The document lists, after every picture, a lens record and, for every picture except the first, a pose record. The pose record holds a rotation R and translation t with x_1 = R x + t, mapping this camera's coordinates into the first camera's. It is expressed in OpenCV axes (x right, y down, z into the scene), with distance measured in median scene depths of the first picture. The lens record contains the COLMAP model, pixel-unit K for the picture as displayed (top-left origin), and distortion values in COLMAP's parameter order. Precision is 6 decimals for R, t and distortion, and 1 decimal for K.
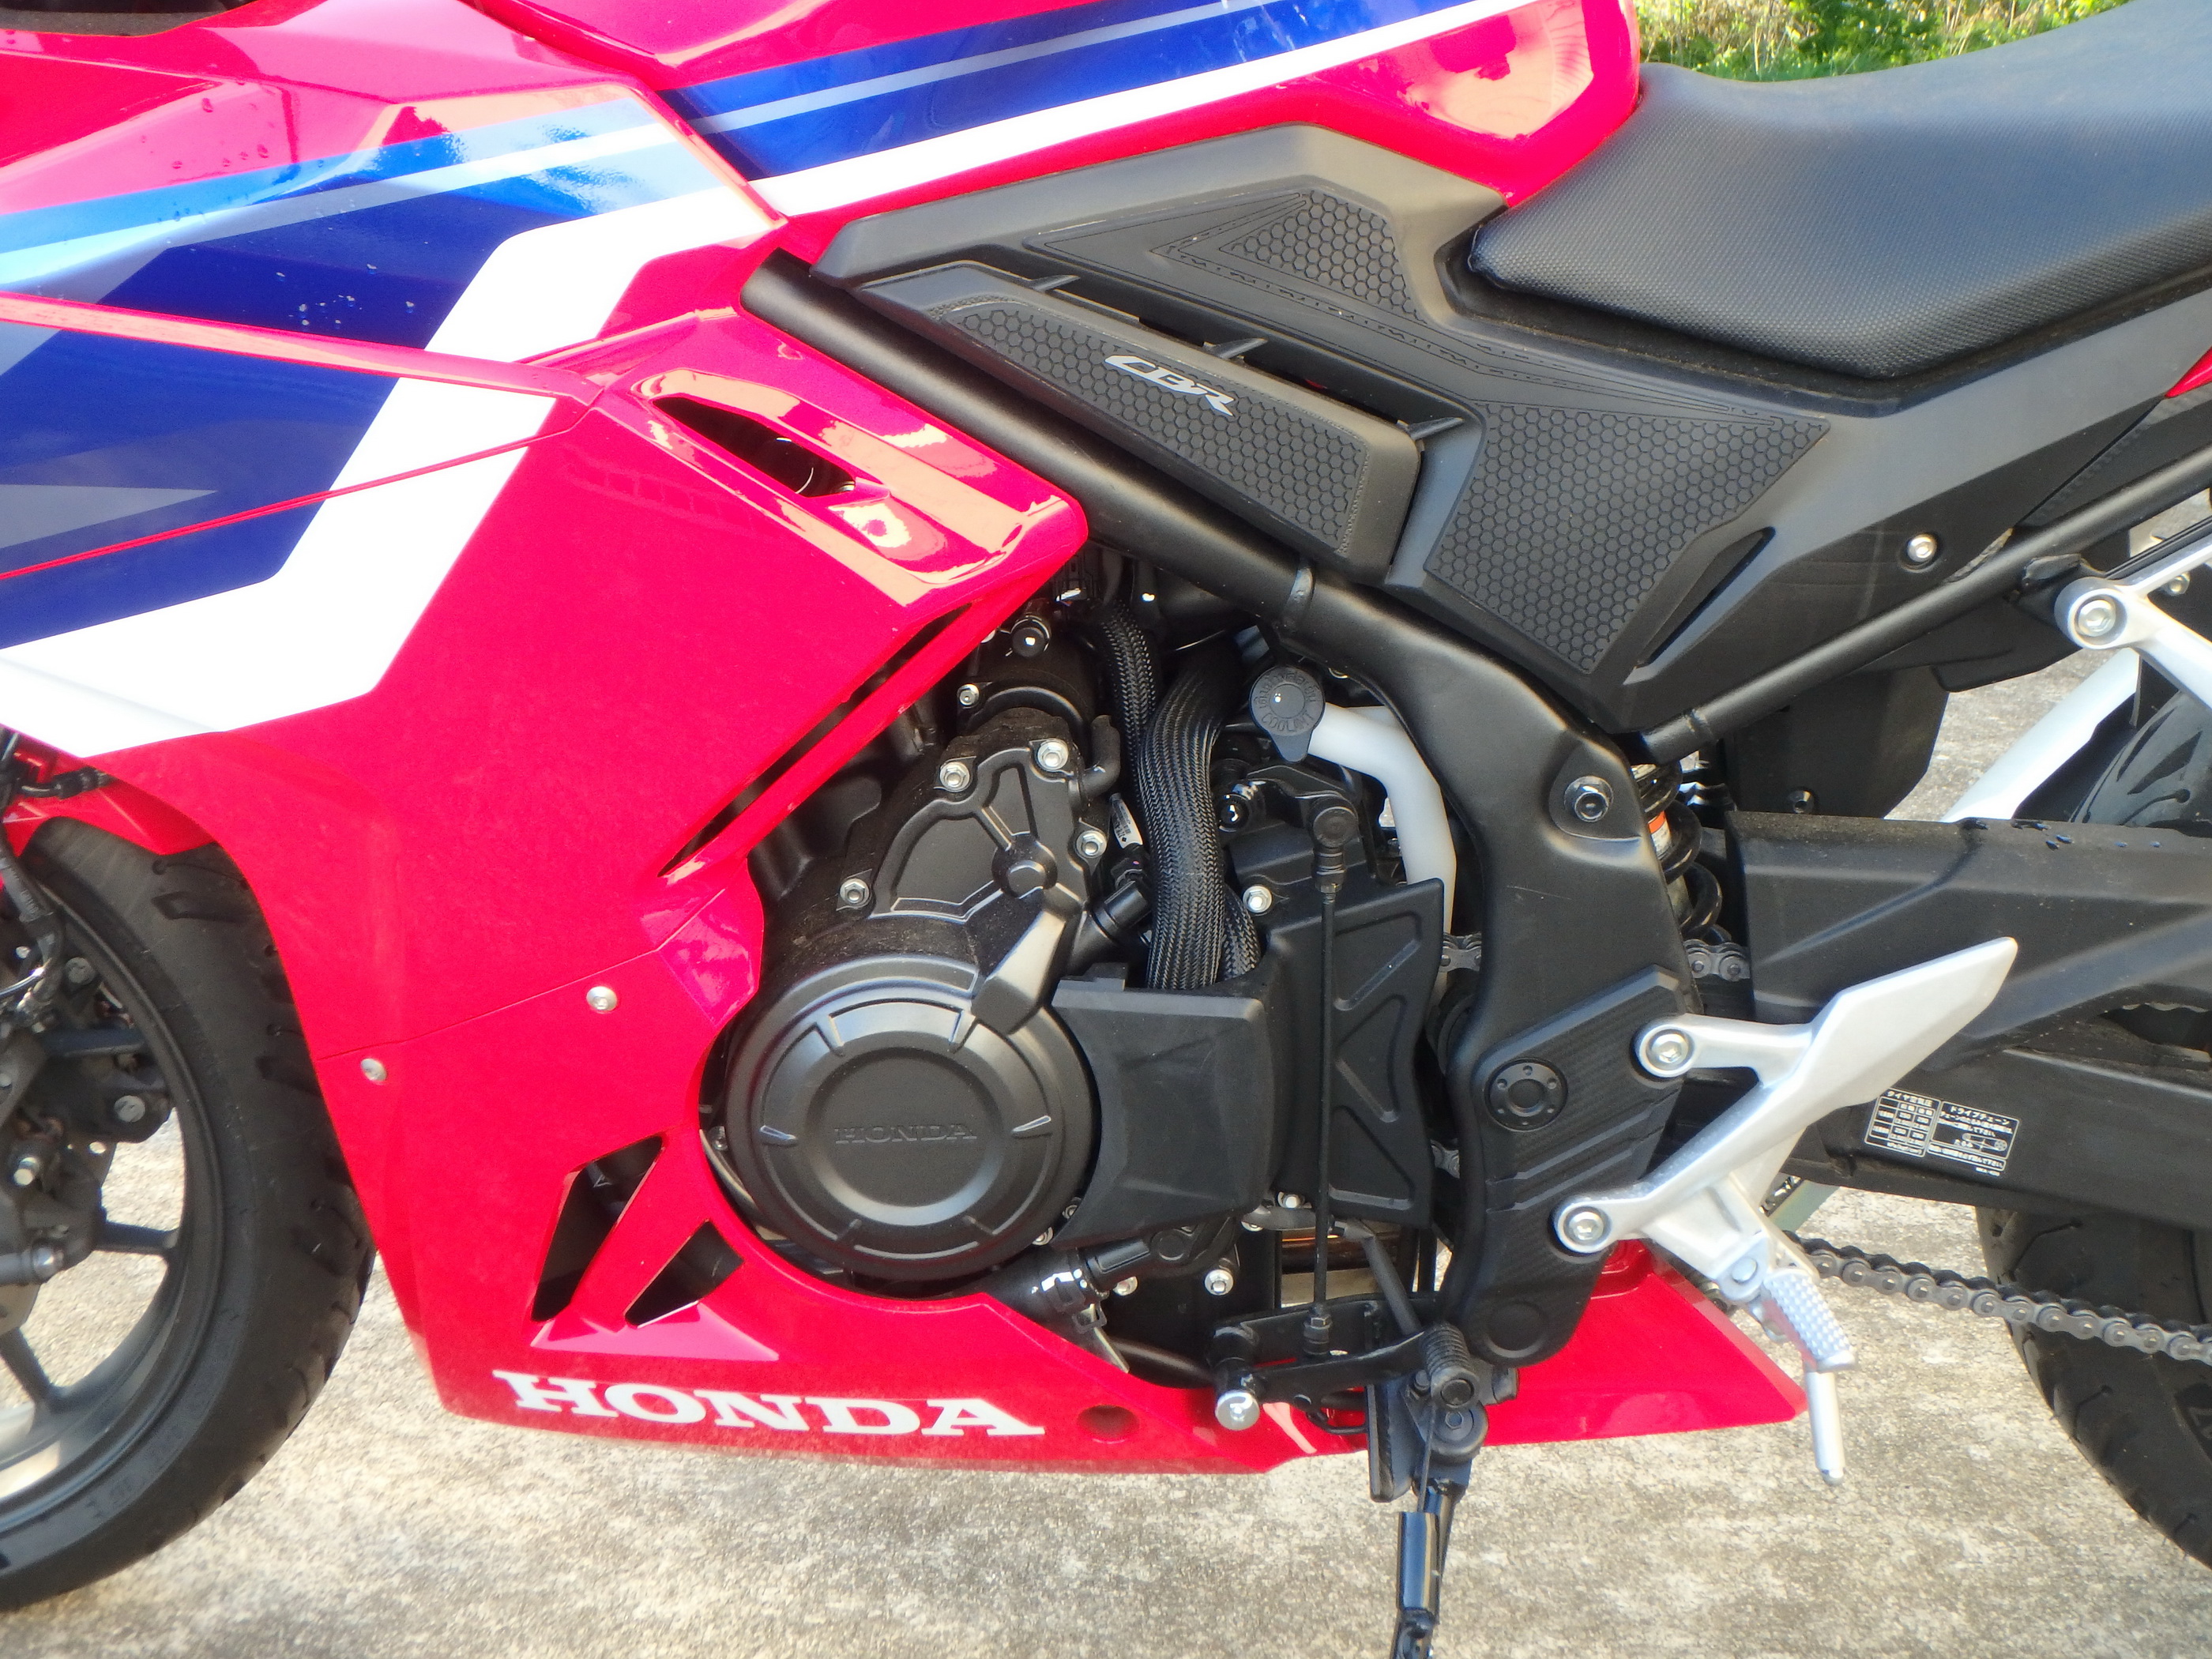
lens RADIAL K [[2938.9, 0, 1103.1], [0, 2938.9, 821.3], [0, 0, 1]] dist [-0.019275, 0.000000]
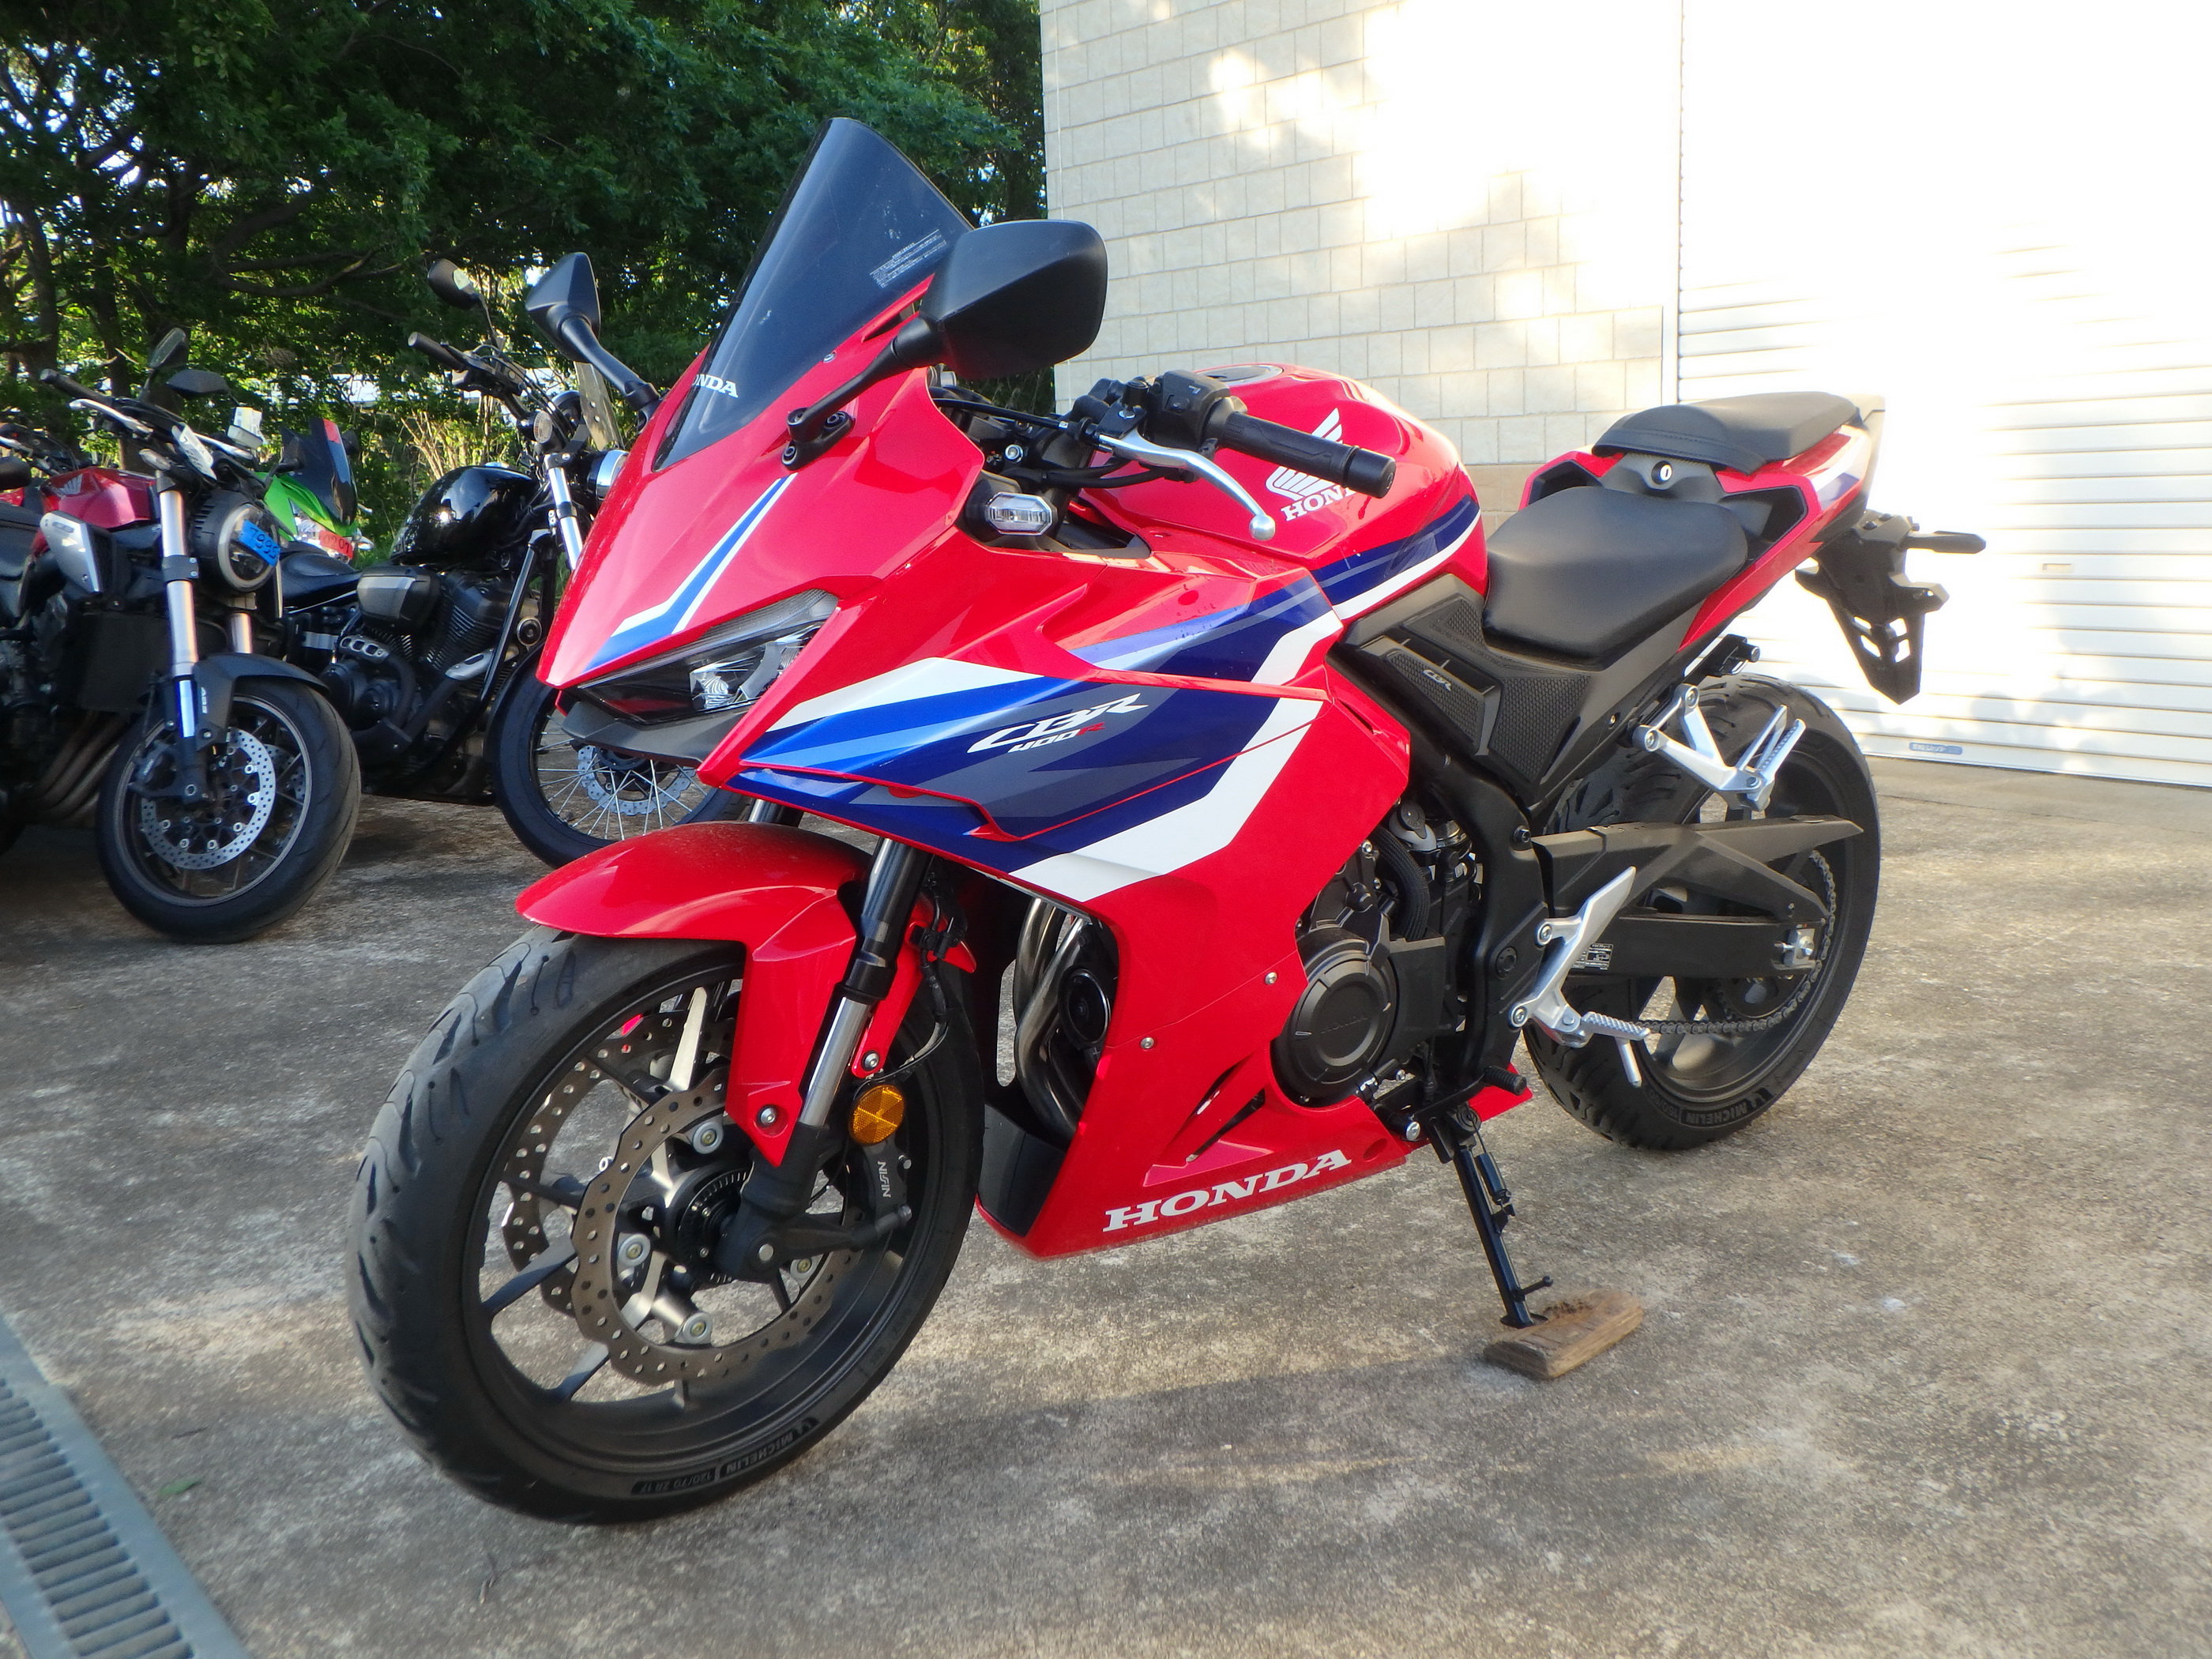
lens RADIAL K [[1985.7, 0, 1102.3], [0, 1985.7, 825.4], [0, 0, 1]] dist [-0.018534, -0.006262]
pose [[0.773012, -0.126561, 0.621638, -1.224429], [0.199340, 0.978723, -0.048620, -0.004708], [-0.602259, 0.161501, 0.781794, -0.107221]]
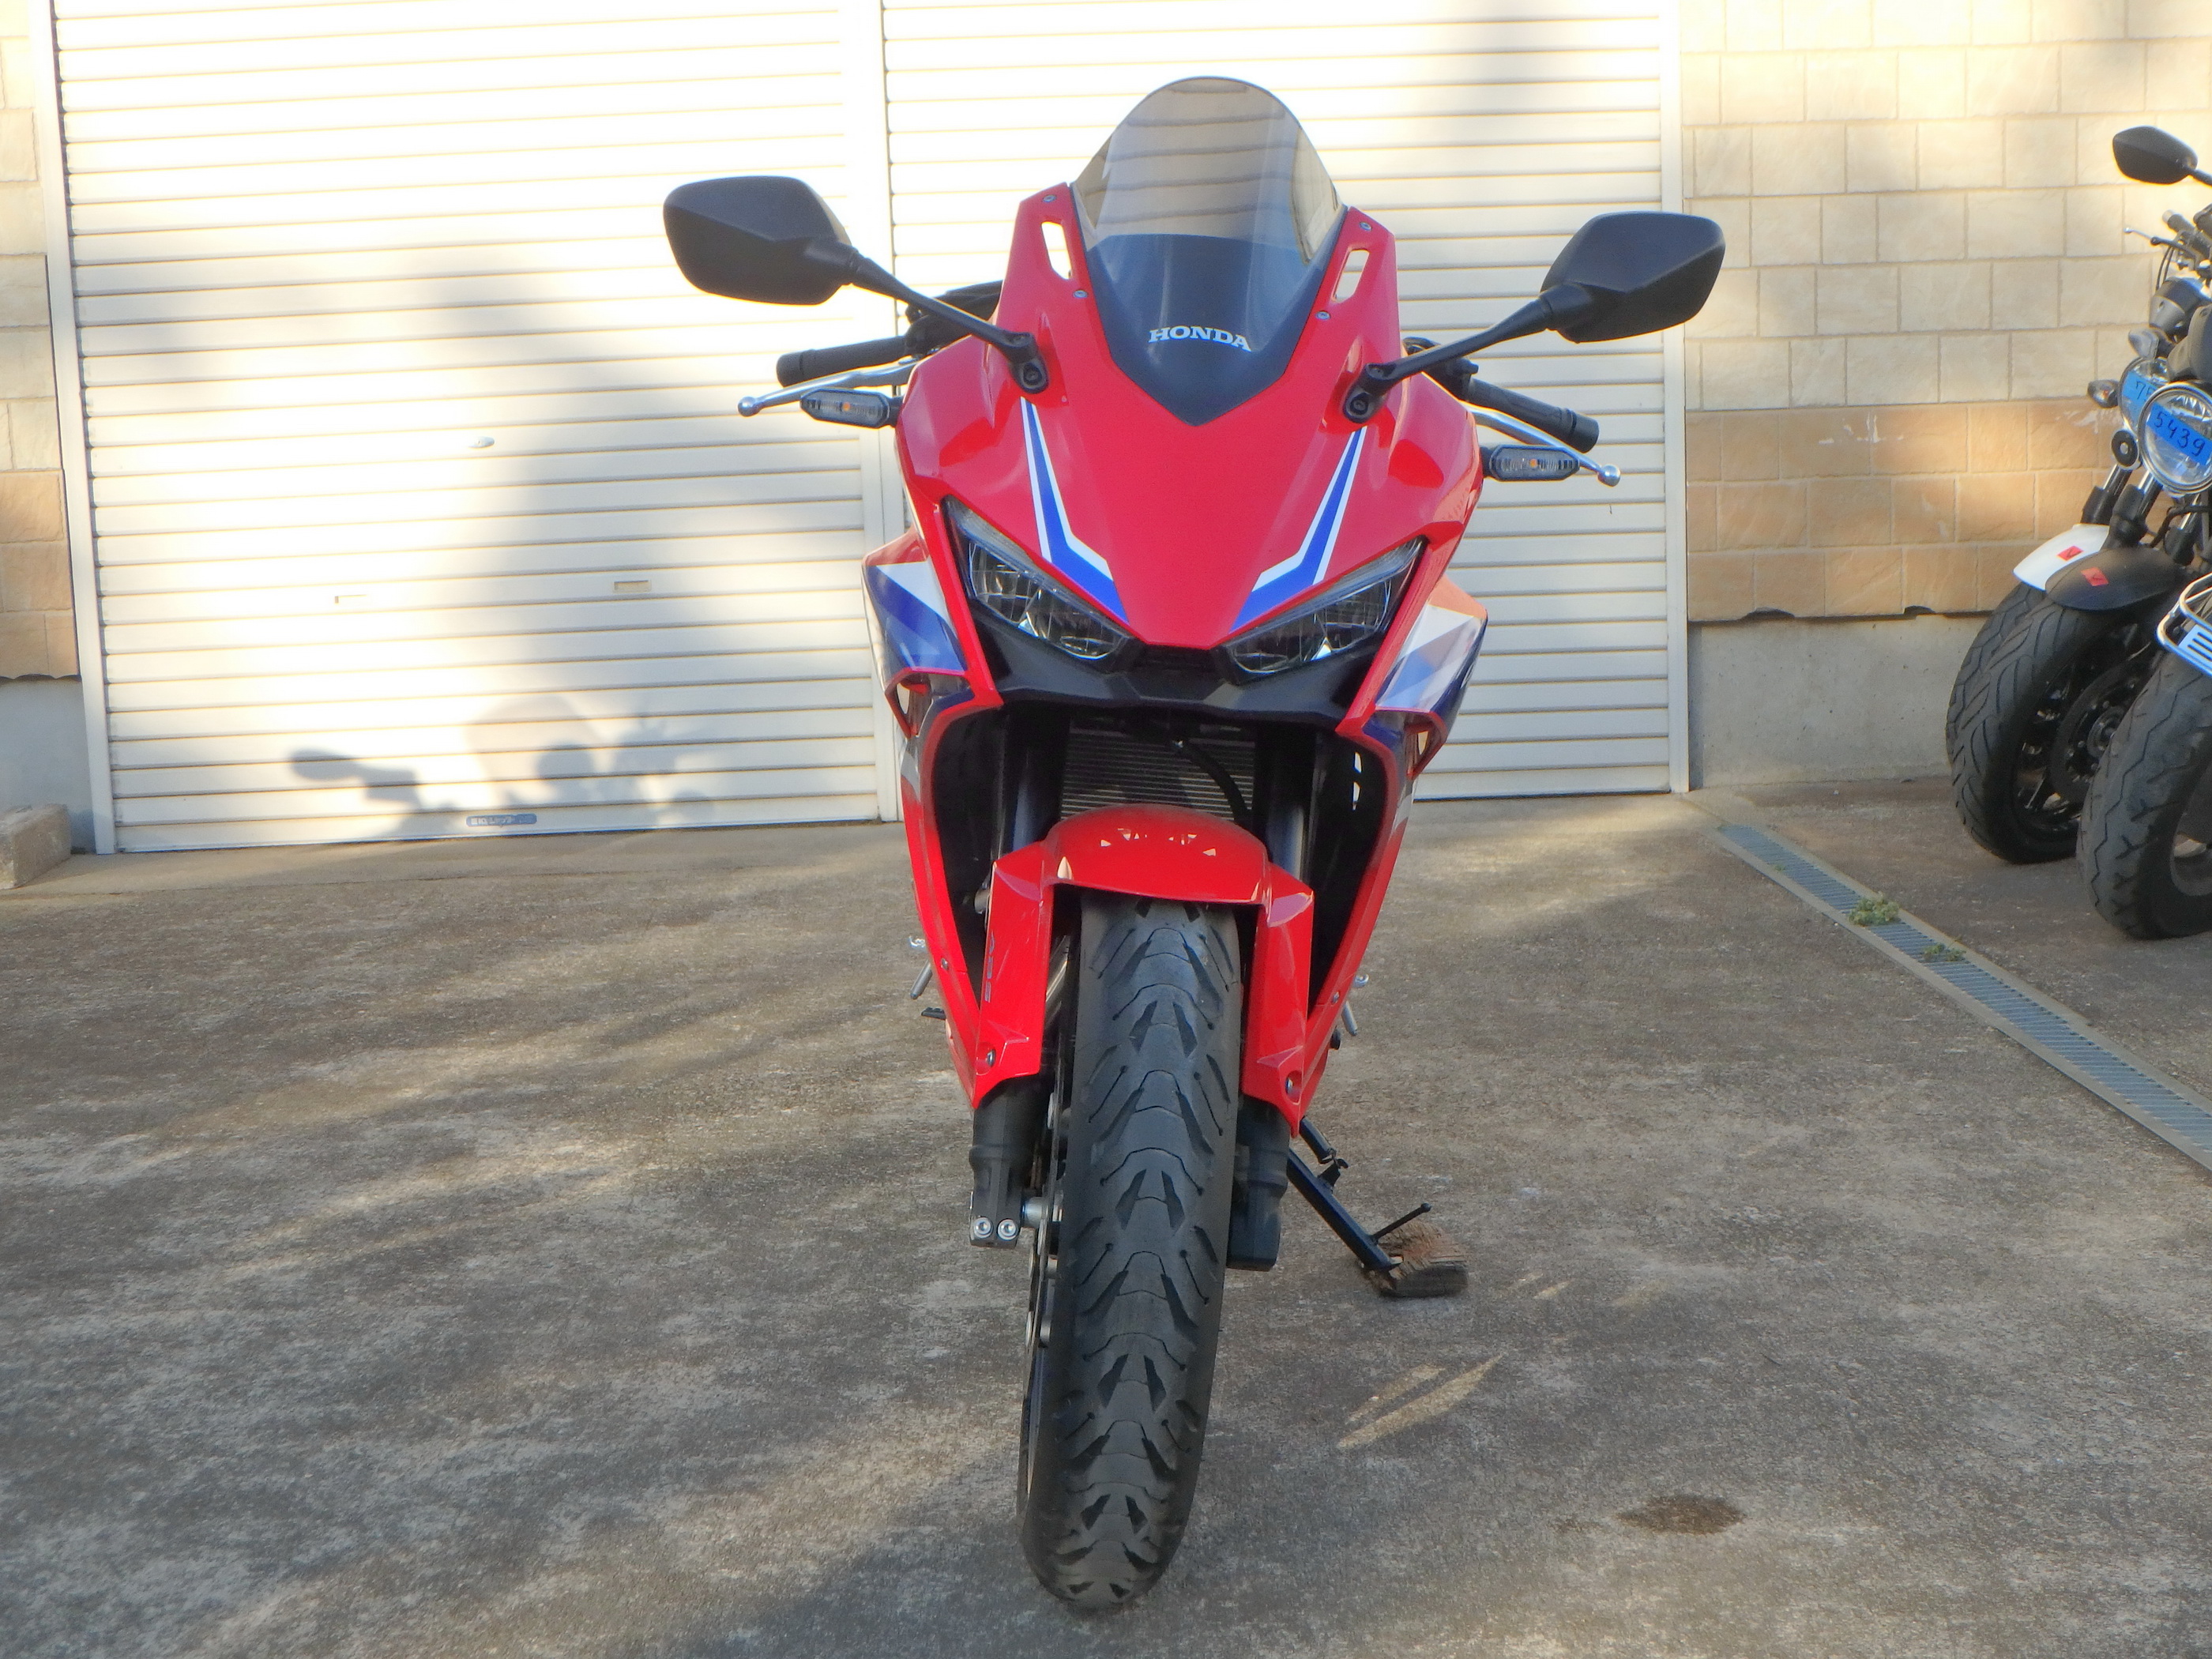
lens RADIAL K [[3151.2, 0, 1121.8], [0, 3151.2, 822.8], [0, 0, 1]] dist [0.012926, 0.000000]
pose [[-0.016260, -0.128673, 0.991554, -2.466184], [0.312052, 0.941499, 0.127294, -0.341608], [-0.949926, 0.311487, 0.024844, 0.886753]]
